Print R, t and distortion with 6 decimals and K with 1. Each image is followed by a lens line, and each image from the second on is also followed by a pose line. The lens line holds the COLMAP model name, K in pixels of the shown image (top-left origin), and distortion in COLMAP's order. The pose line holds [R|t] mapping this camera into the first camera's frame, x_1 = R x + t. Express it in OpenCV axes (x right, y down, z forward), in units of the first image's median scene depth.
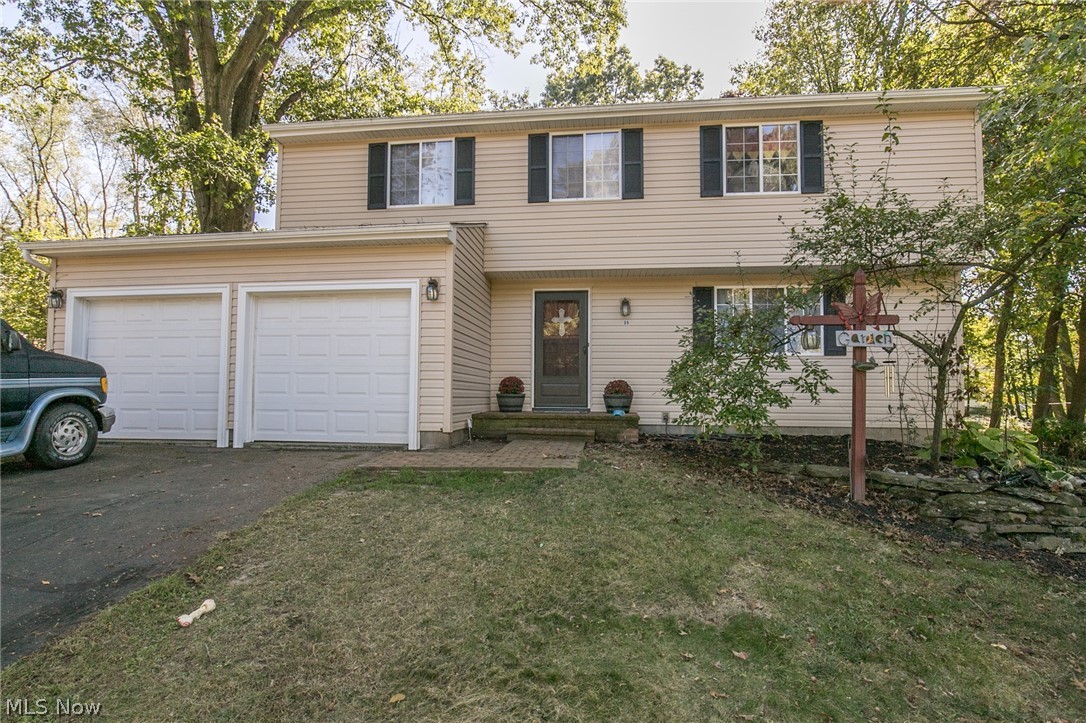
lens RADIAL K [[509.6, 0, 543.0], [0, 509.6, 361.5], [0, 0, 1]] dist [-0.019009, 0.006100]
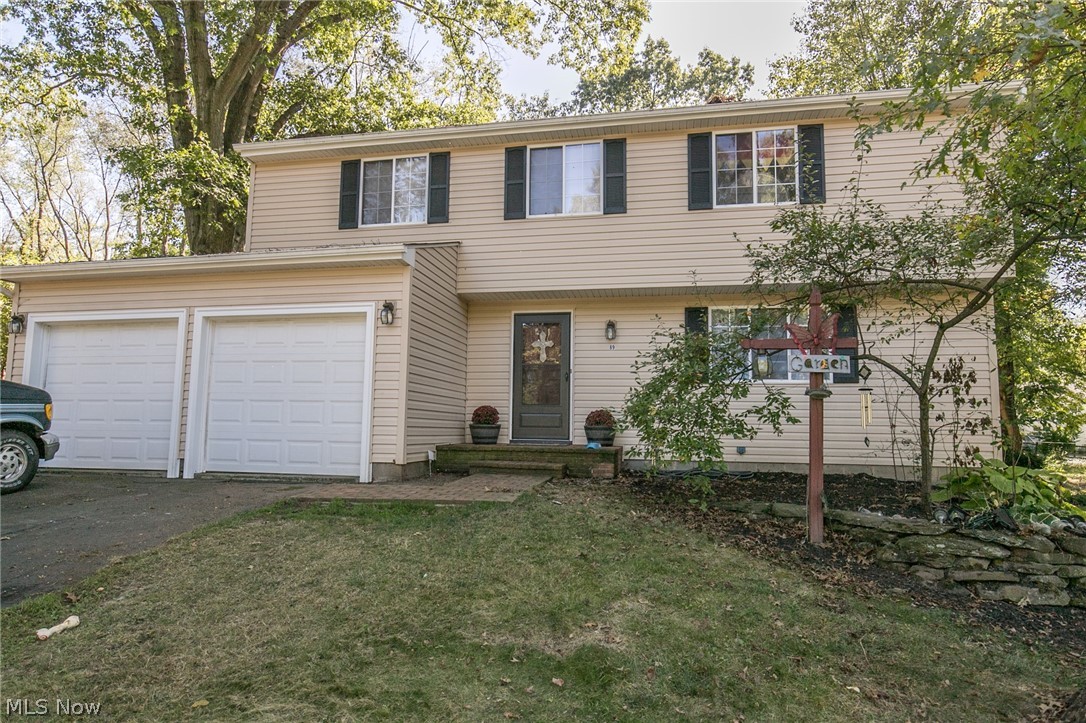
lens RADIAL K [[577.1, 0, 543.0], [0, 577.1, 361.5], [0, 0, 1]] dist [-0.004740, 0.002800]
pose [[0.997829, -0.001232, -0.065844, 0.133298], [-0.002100, 0.998721, -0.050512, 0.002940], [0.065822, 0.050541, 0.996551, -0.049481]]
